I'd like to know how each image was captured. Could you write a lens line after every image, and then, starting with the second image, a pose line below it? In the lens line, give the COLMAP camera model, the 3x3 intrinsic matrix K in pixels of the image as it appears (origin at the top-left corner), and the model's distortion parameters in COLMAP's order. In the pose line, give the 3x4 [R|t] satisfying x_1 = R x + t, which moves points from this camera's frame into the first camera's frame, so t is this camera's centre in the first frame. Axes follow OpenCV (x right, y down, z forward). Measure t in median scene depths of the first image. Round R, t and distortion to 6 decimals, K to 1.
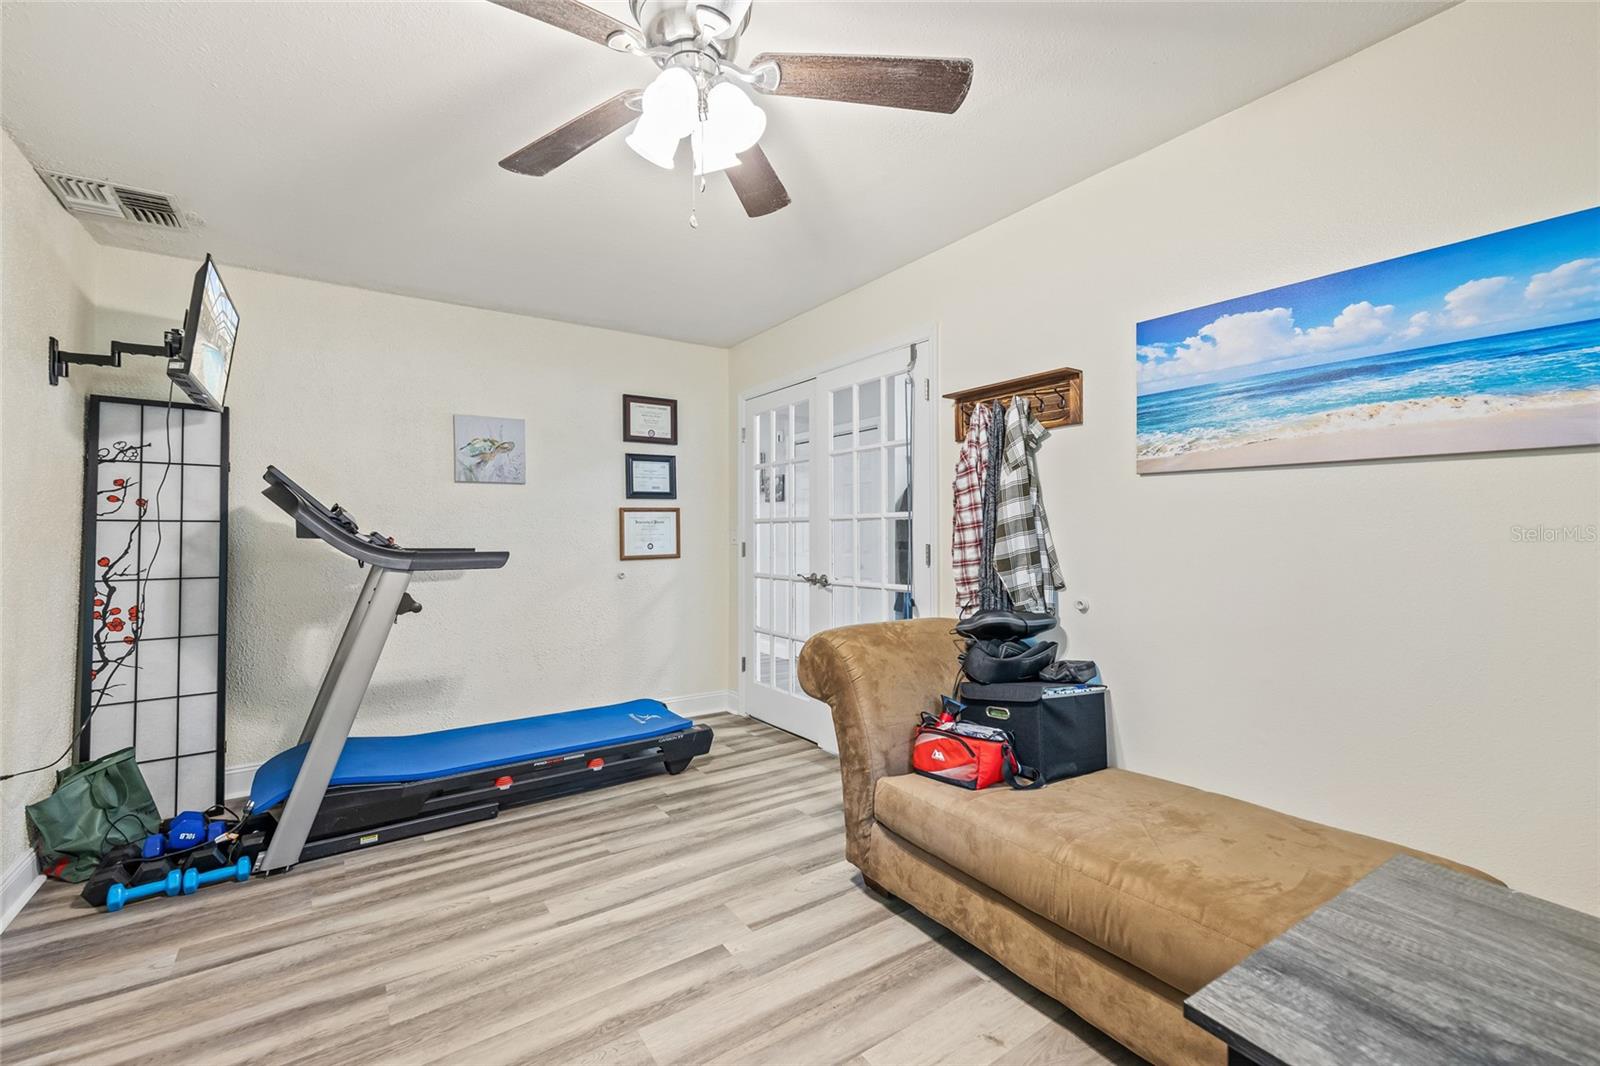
lens RADIAL K [[683.1, 0, 800.0], [0, 683.1, 533.0], [0, 0, 1]] dist [-0.002075, 0.000100]
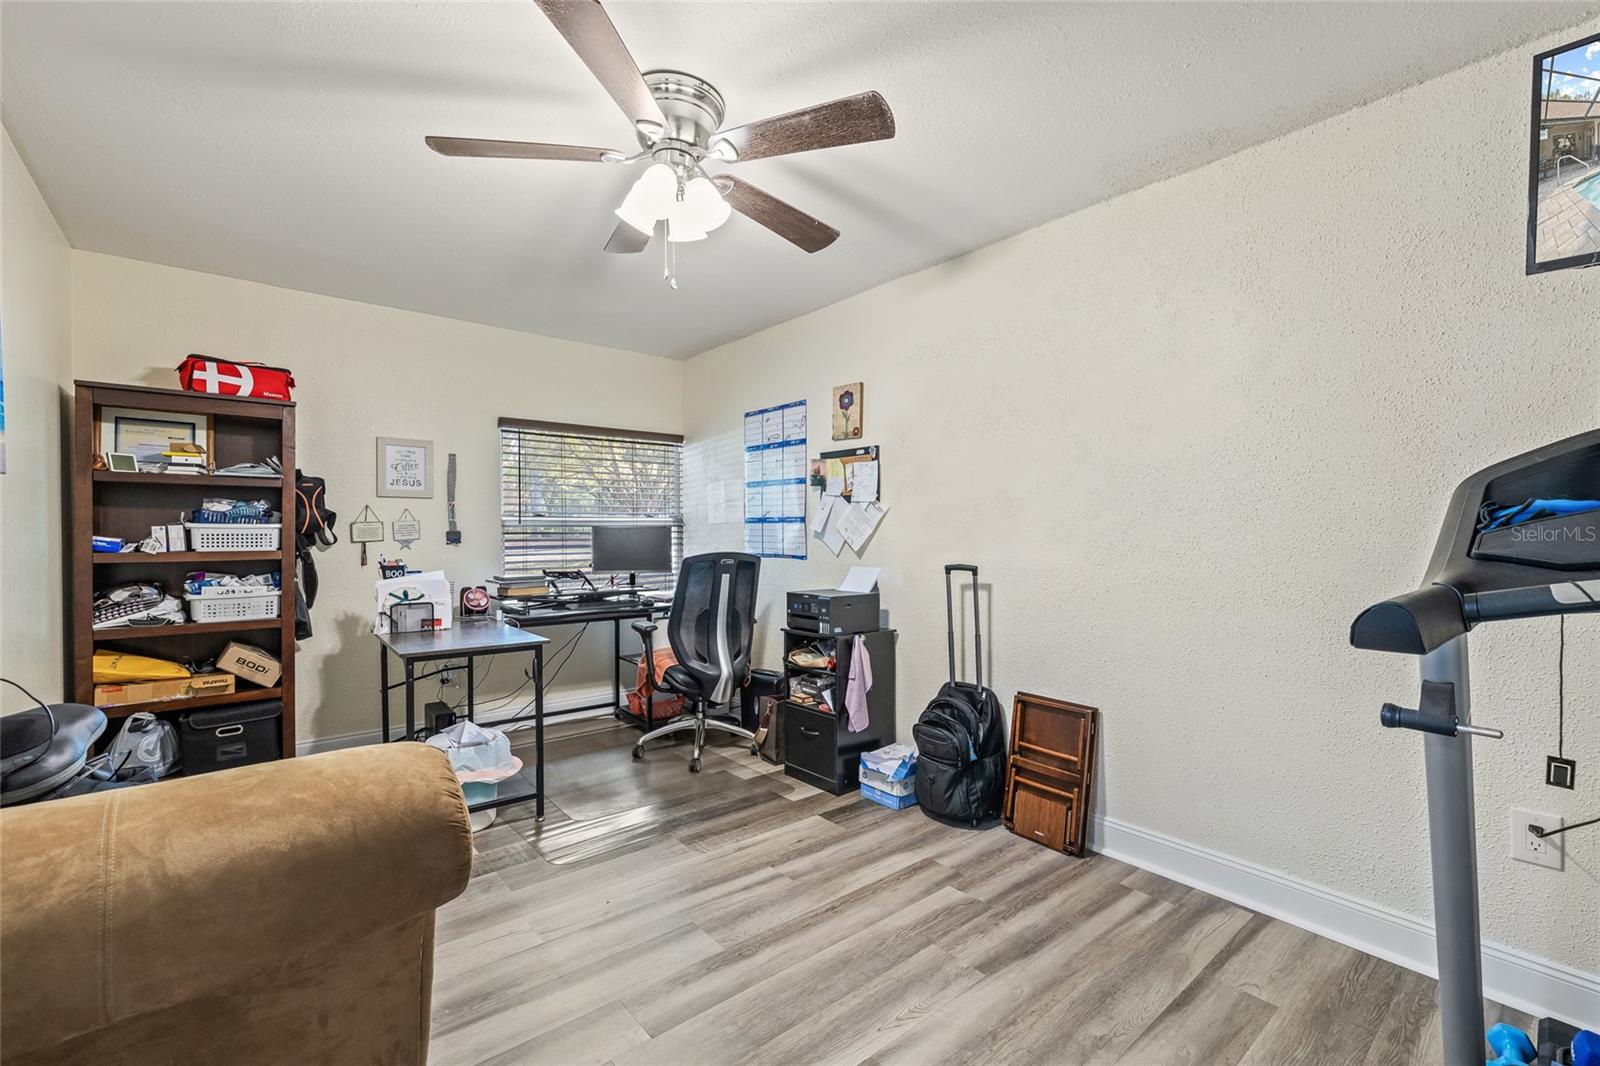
lens RADIAL K [[683.1, 0, 800.0], [0, 683.1, 533.0], [0, 0, 1]] dist [-0.002075, 0.000100]
pose [[-0.996413, 0.005873, -0.084416, -0.251823], [0.005239, 0.999956, 0.007729, -0.014330], [0.084457, 0.007259, -0.996401, 2.041706]]
